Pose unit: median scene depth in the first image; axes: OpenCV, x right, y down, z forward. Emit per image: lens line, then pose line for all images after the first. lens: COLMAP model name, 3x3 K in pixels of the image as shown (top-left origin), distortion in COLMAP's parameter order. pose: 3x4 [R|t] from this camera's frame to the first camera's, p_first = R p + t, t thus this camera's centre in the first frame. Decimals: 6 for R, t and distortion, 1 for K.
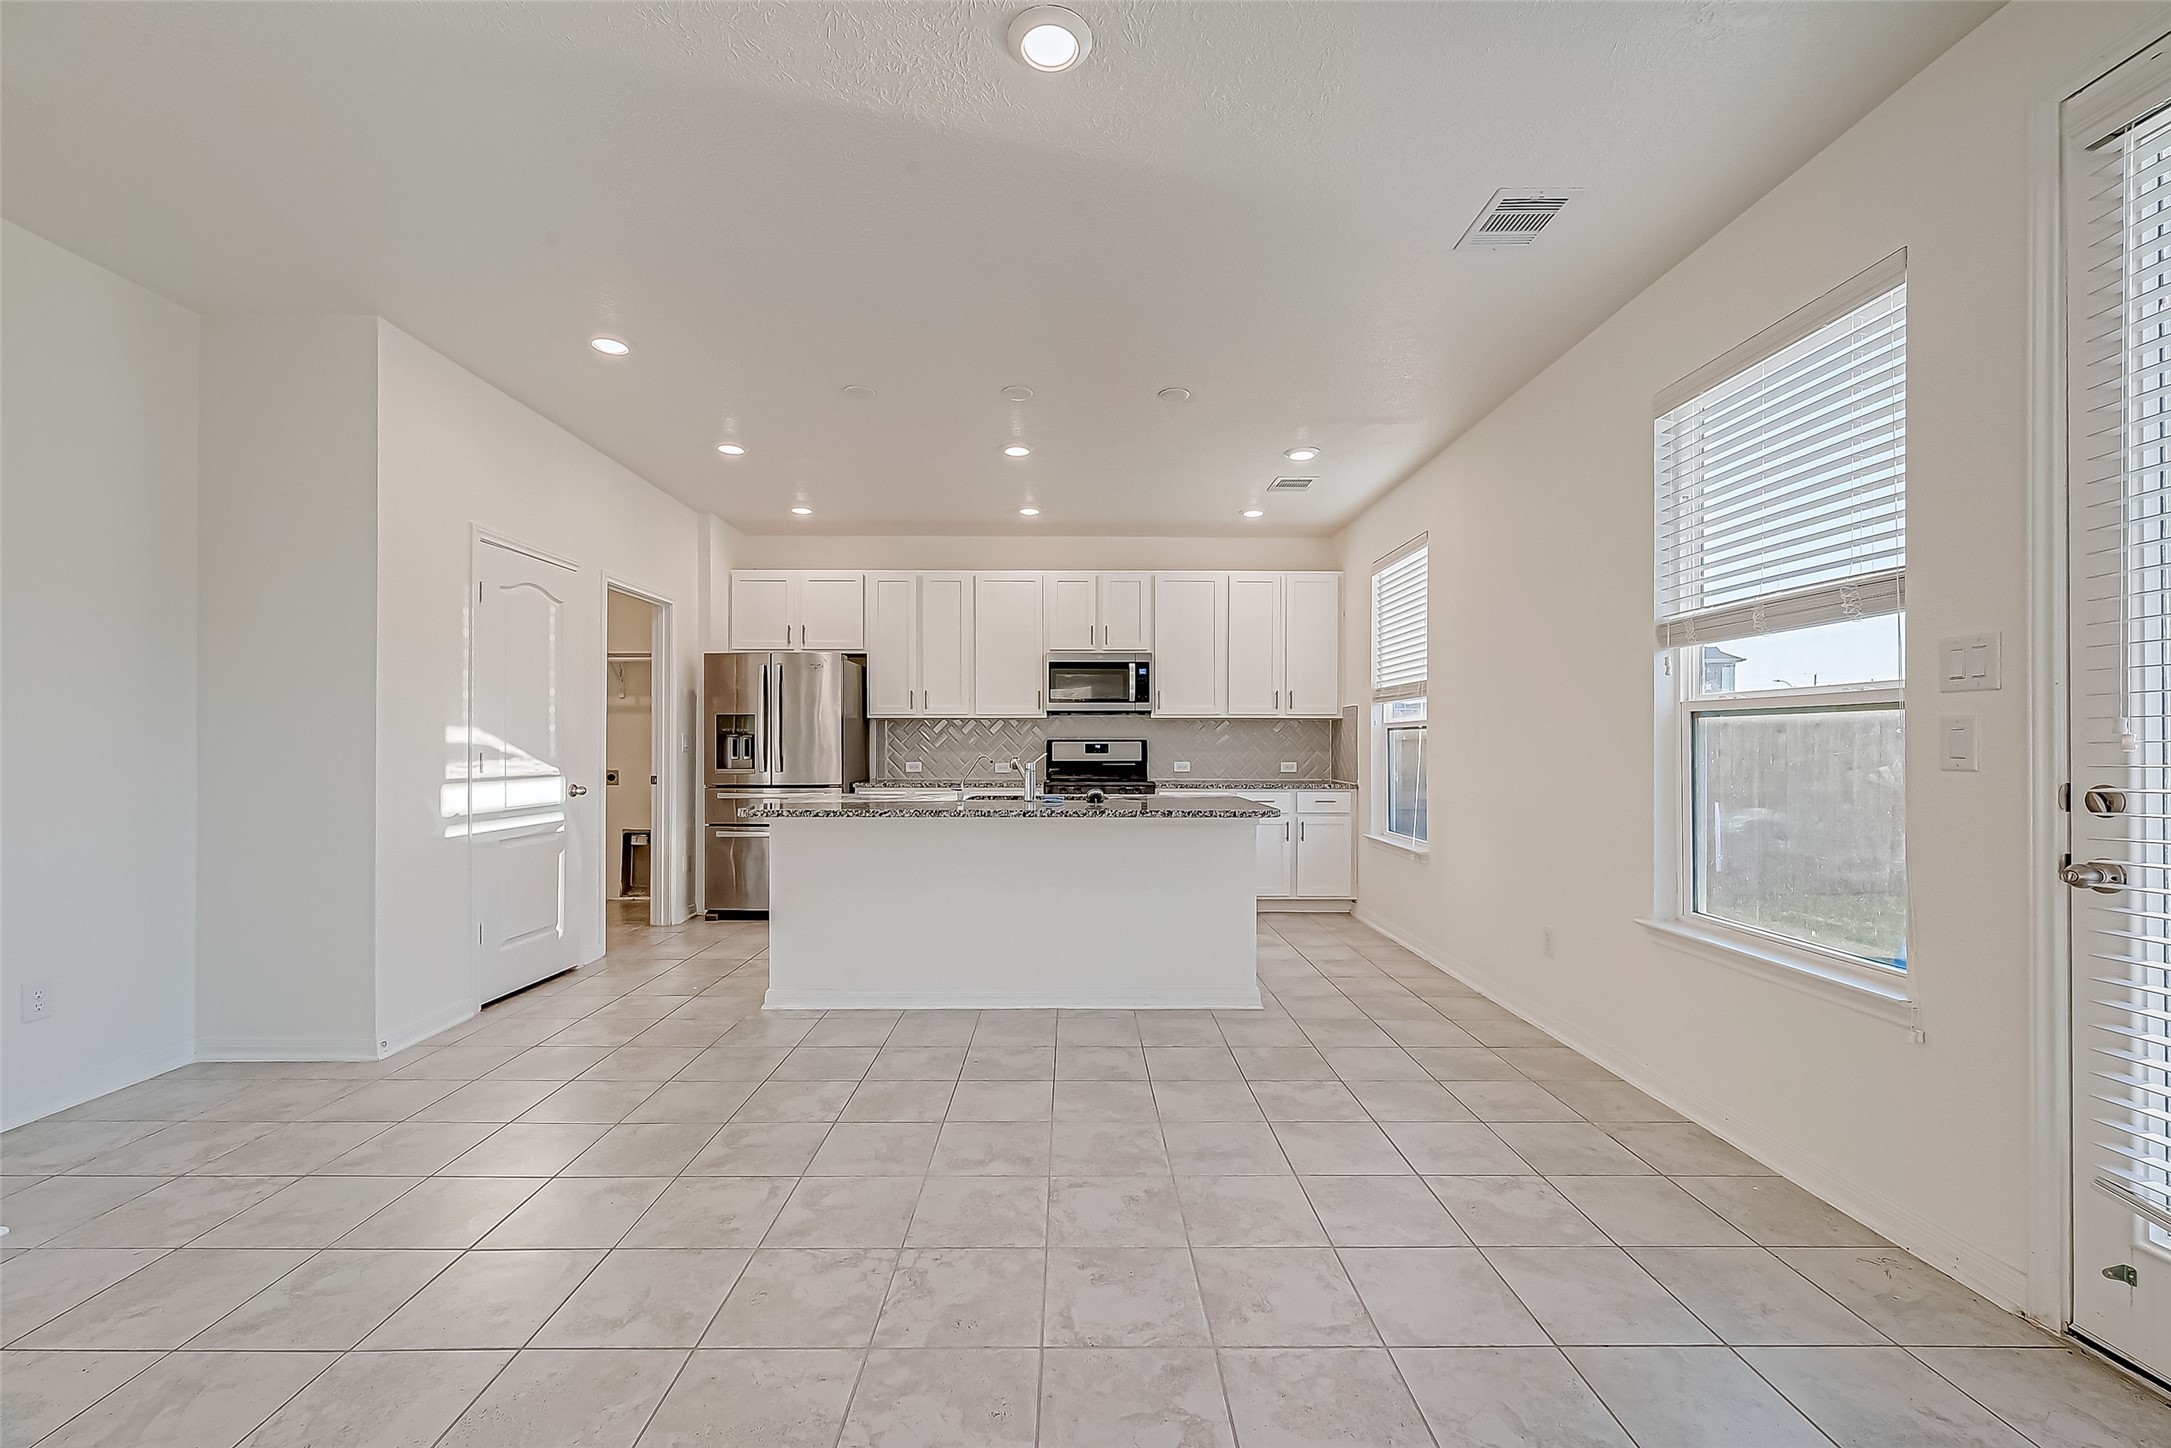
lens RADIAL K [[875.5, 0, 1065.5], [0, 875.5, 740.1], [0, 0, 1]] dist [0.013452, -0.000937]
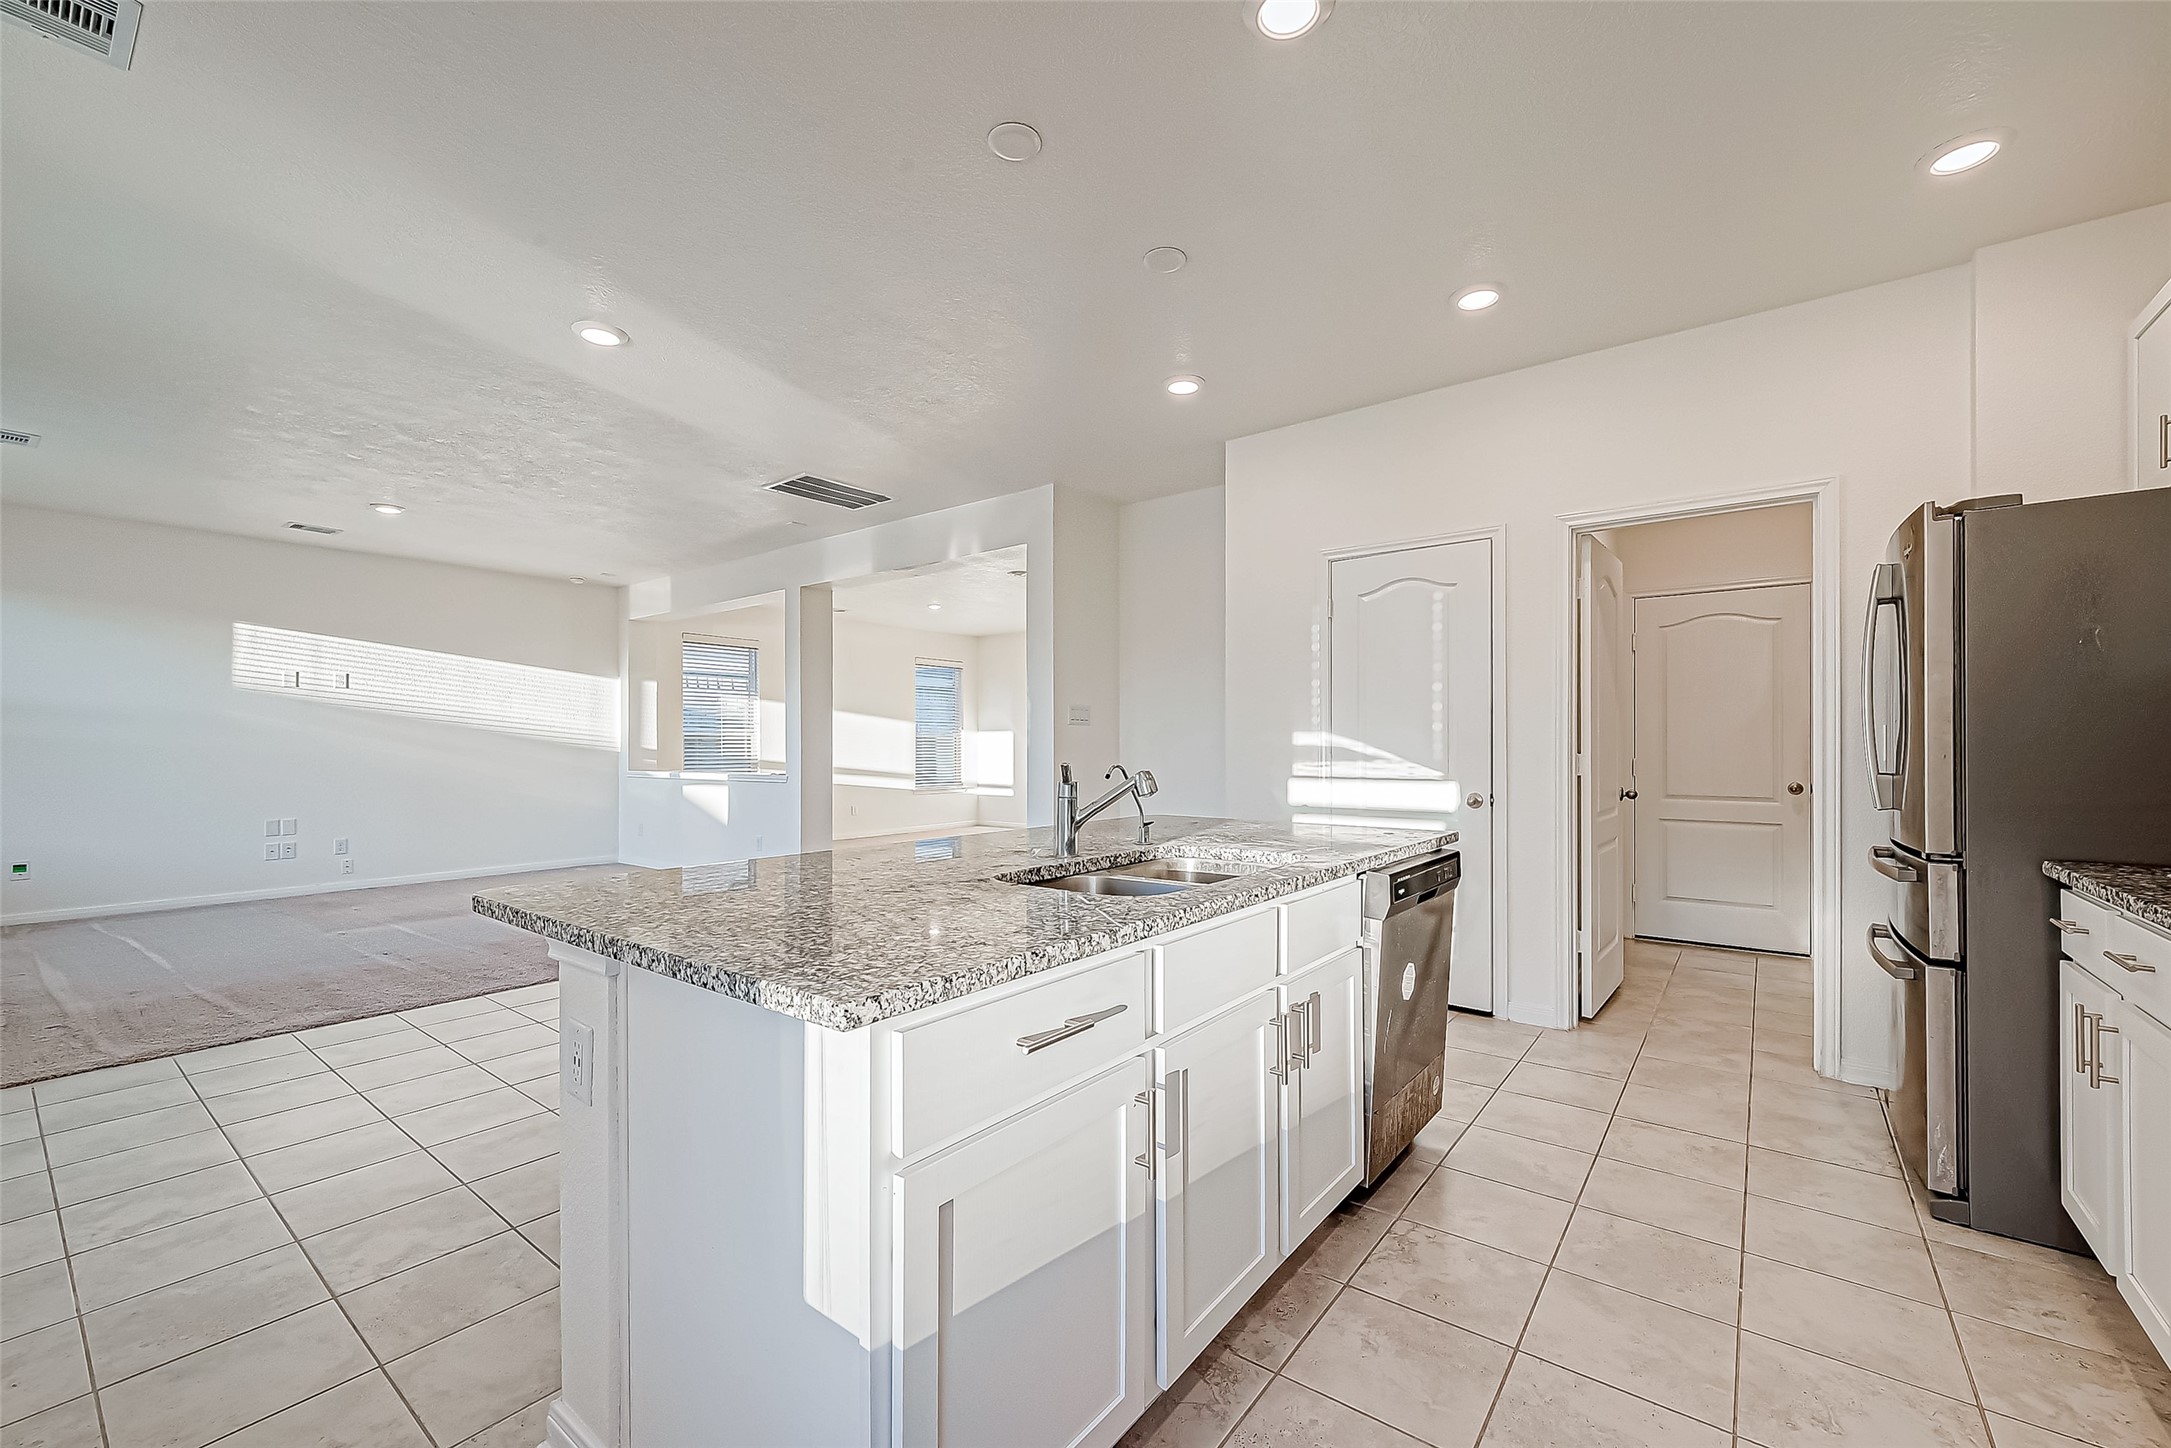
lens RADIAL K [[875.5, 0, 1090.0], [0, 875.5, 737.2], [0, 0, 1]] dist [0.013452, -0.000937]
pose [[-0.611968, -0.008468, -0.790837, 0.369079], [0.004299, 0.999892, -0.014034, 0.007592], [0.790871, -0.011988, -0.611865, 1.369910]]
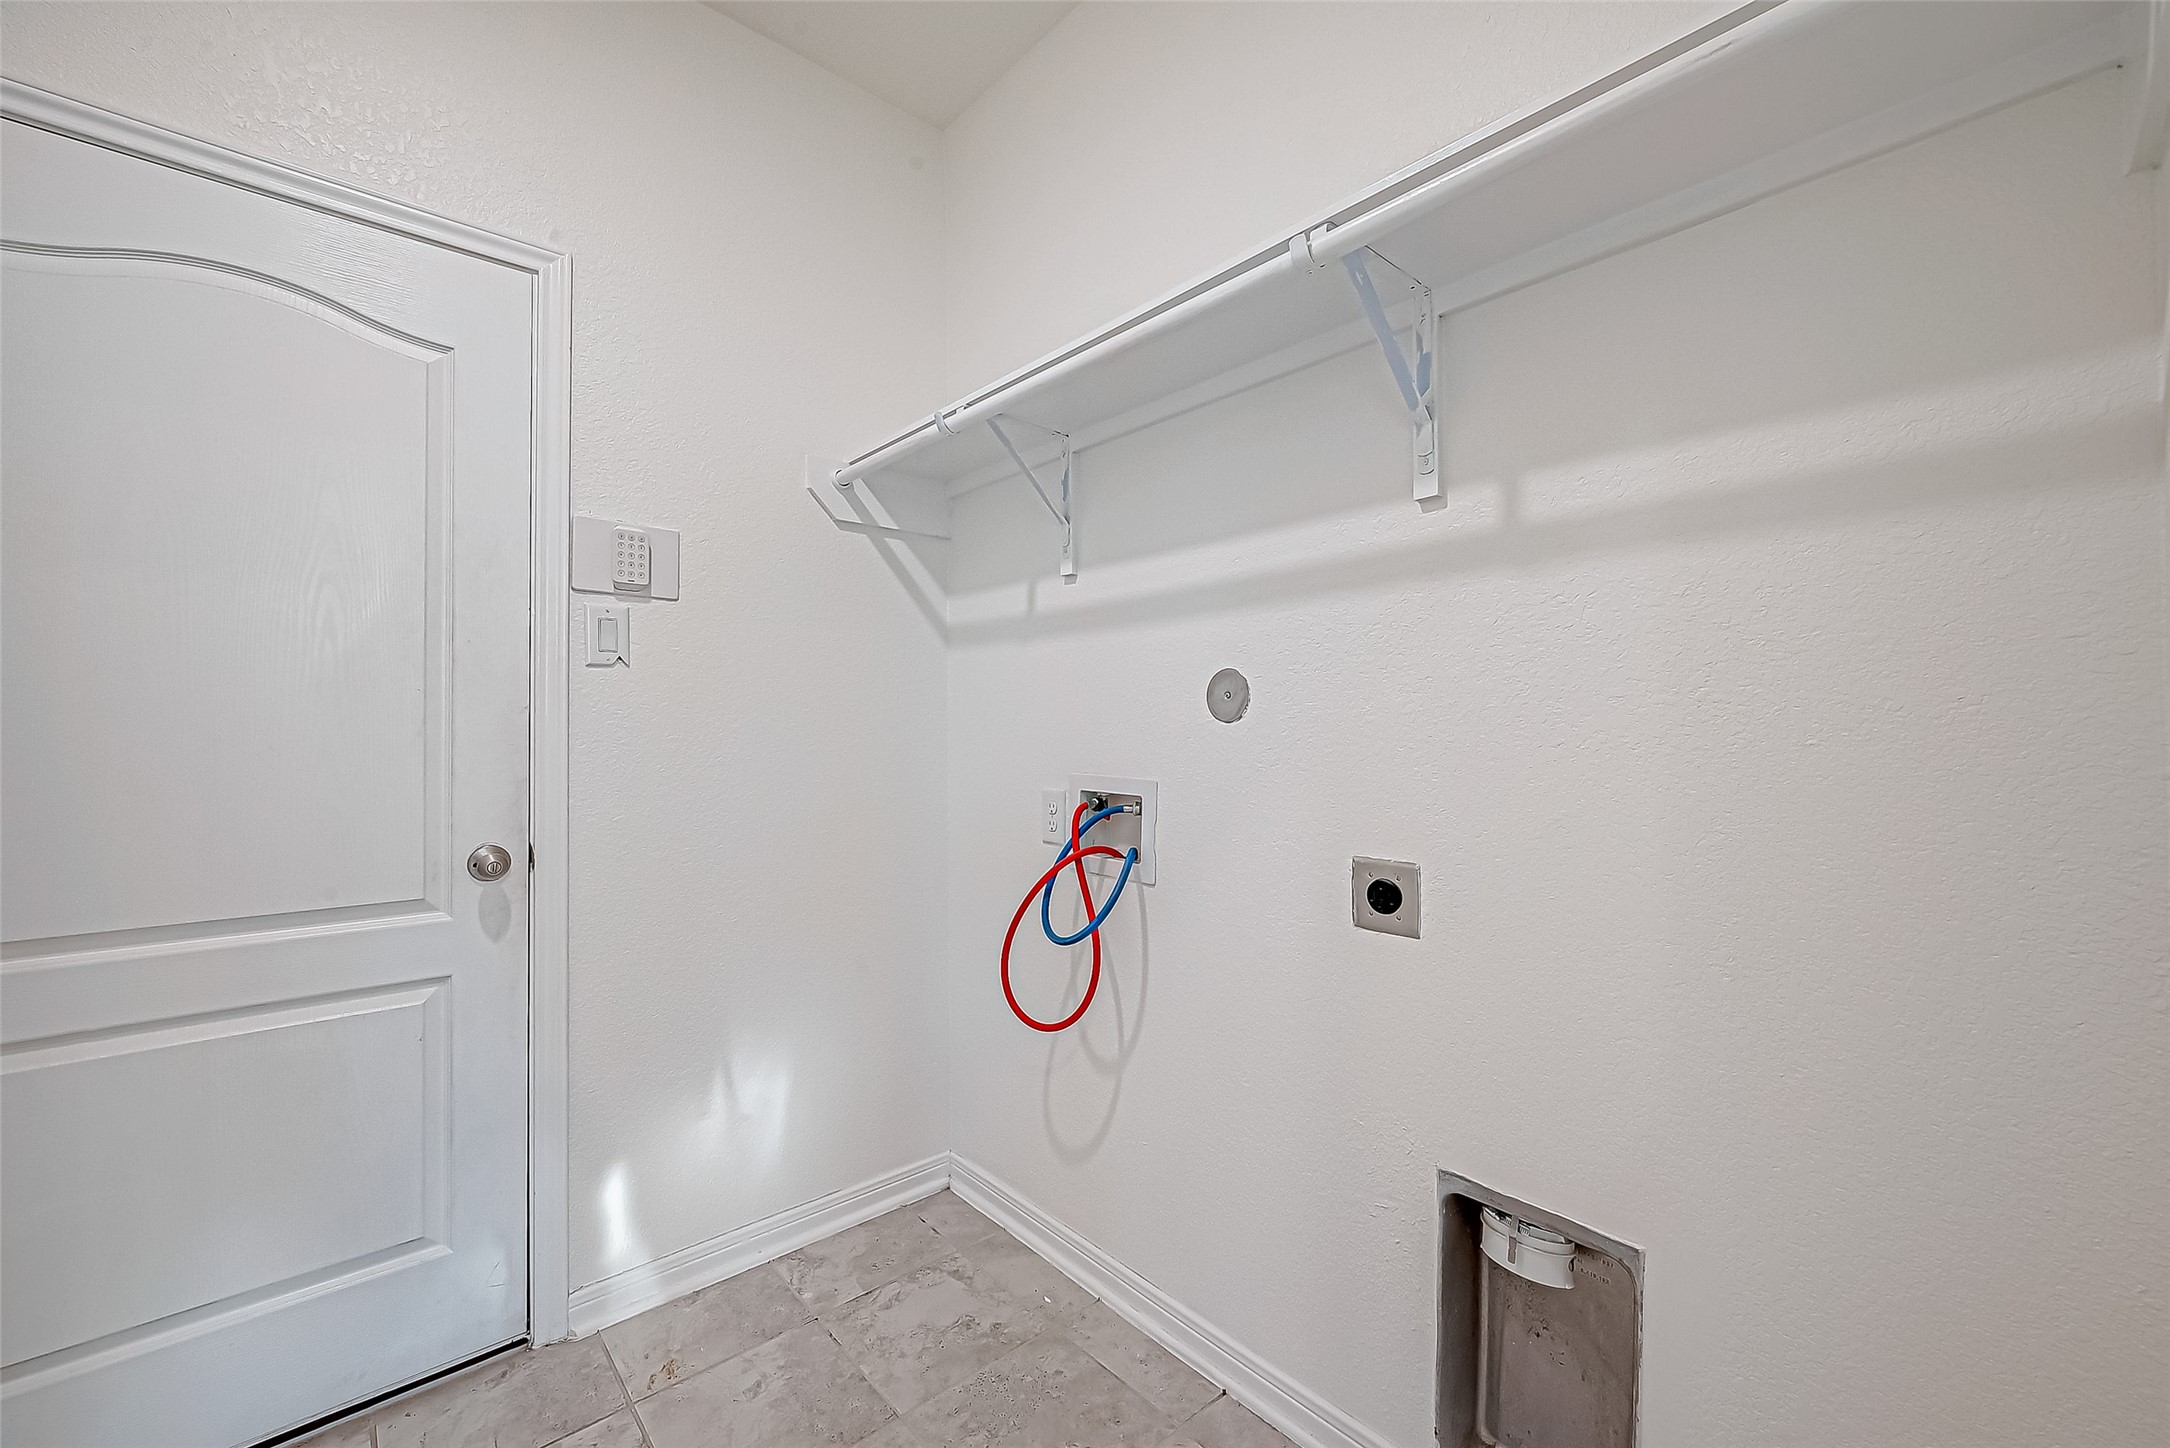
lens RADIAL K [[875.1, 0, 1078.8], [0, 875.1, 729.7], [0, 0, 1]] dist [0.013452, -0.000937]
pose [[0.660083, -0.001773, -0.751191, -0.672077], [0.008164, 0.999955, 0.004814, 0.003797], [0.751149, -0.009310, 0.660067, 1.330714]]
